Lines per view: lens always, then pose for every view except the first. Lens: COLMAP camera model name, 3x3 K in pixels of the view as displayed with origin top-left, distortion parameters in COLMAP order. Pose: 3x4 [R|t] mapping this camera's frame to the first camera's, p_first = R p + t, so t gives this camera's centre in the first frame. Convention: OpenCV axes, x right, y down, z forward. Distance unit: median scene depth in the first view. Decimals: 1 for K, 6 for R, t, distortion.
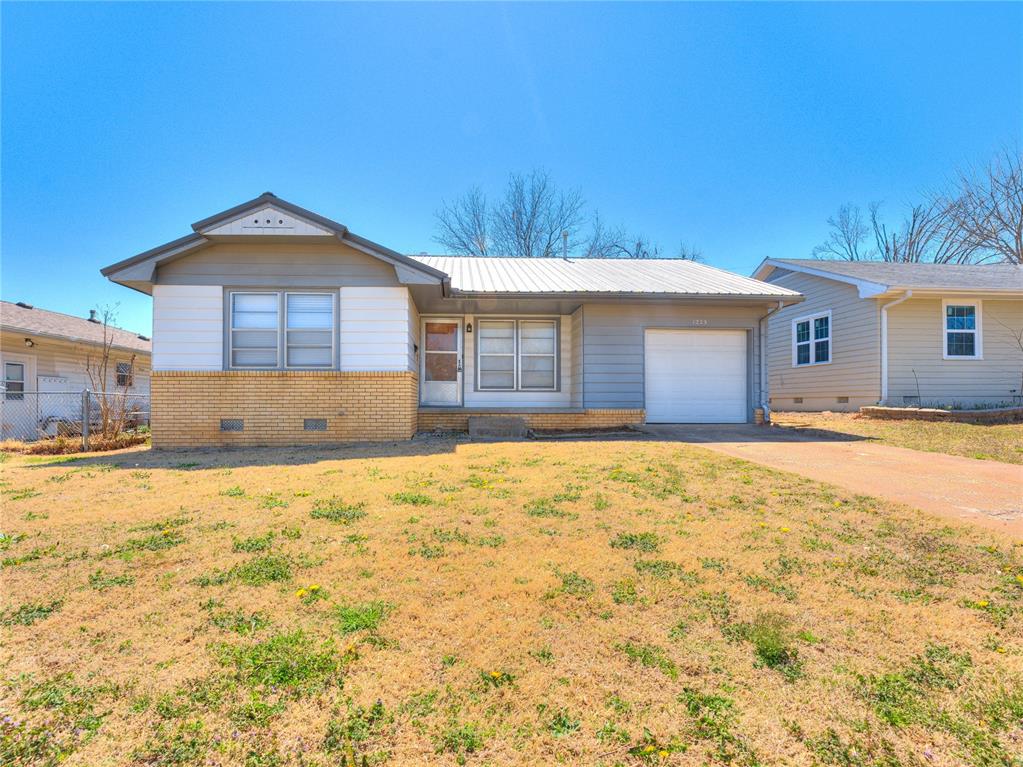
lens RADIAL K [[459.0, 0, 490.4], [0, 459.0, 404.5], [0, 0, 1]] dist [-0.015637, -0.000080]
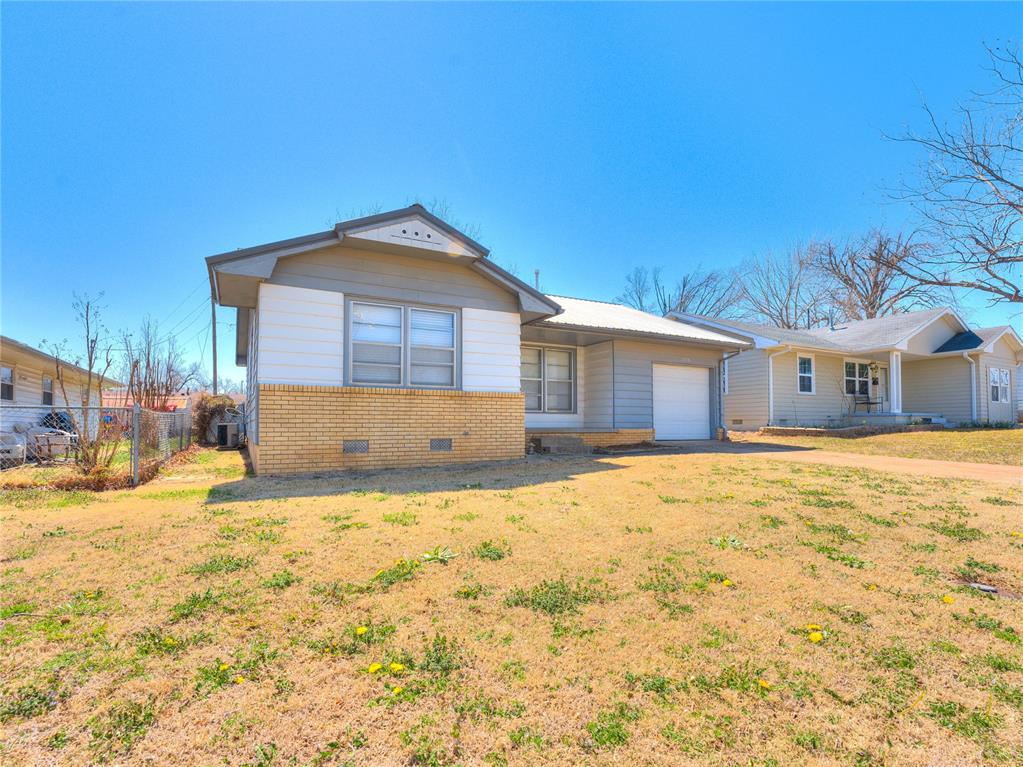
lens RADIAL K [[455.1, 0, 488.9], [0, 455.1, 419.3], [0, 0, 1]] dist [-0.013981, 0.000053]
pose [[0.924158, 0.006148, 0.381961, -0.540983], [-0.000557, 0.999891, -0.014746, 0.003197], [-0.382010, 0.013415, 0.924061, 0.048192]]
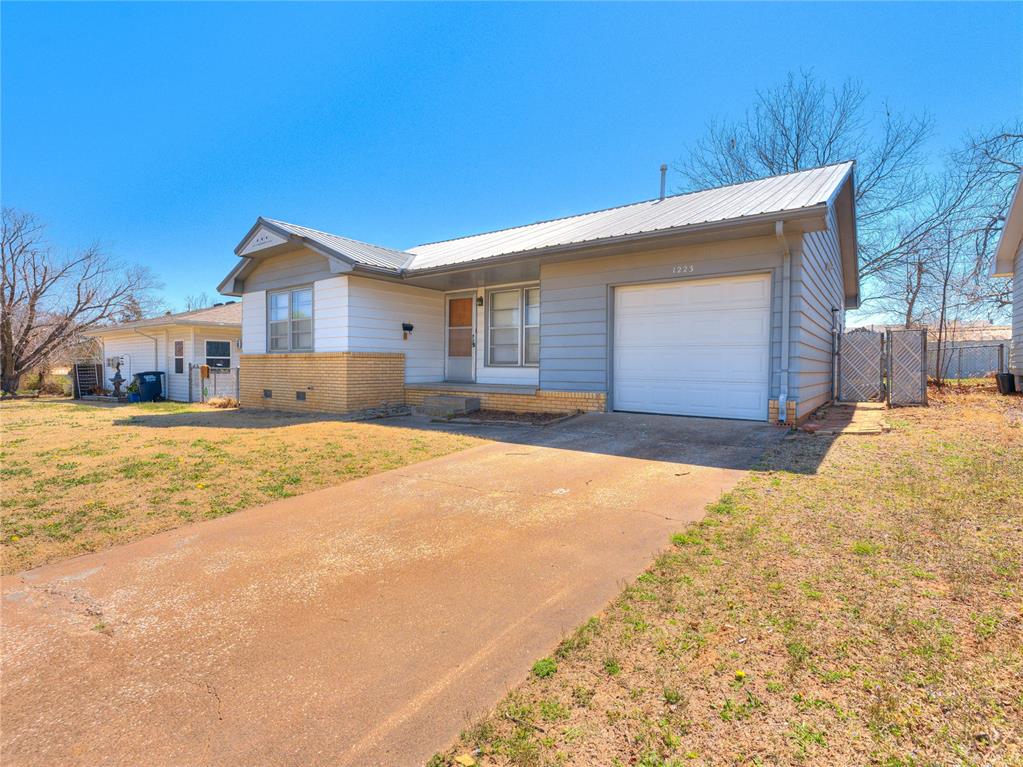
lens RADIAL K [[467.1, 0, 536.6], [0, 467.1, 383.8], [0, 0, 1]] dist [-0.019630, -0.000053]
pose [[0.799324, 0.027634, -0.600265, 0.723670], [-0.007943, 0.999341, 0.035430, -0.032017], [0.600848, -0.023552, 0.799016, 0.309844]]
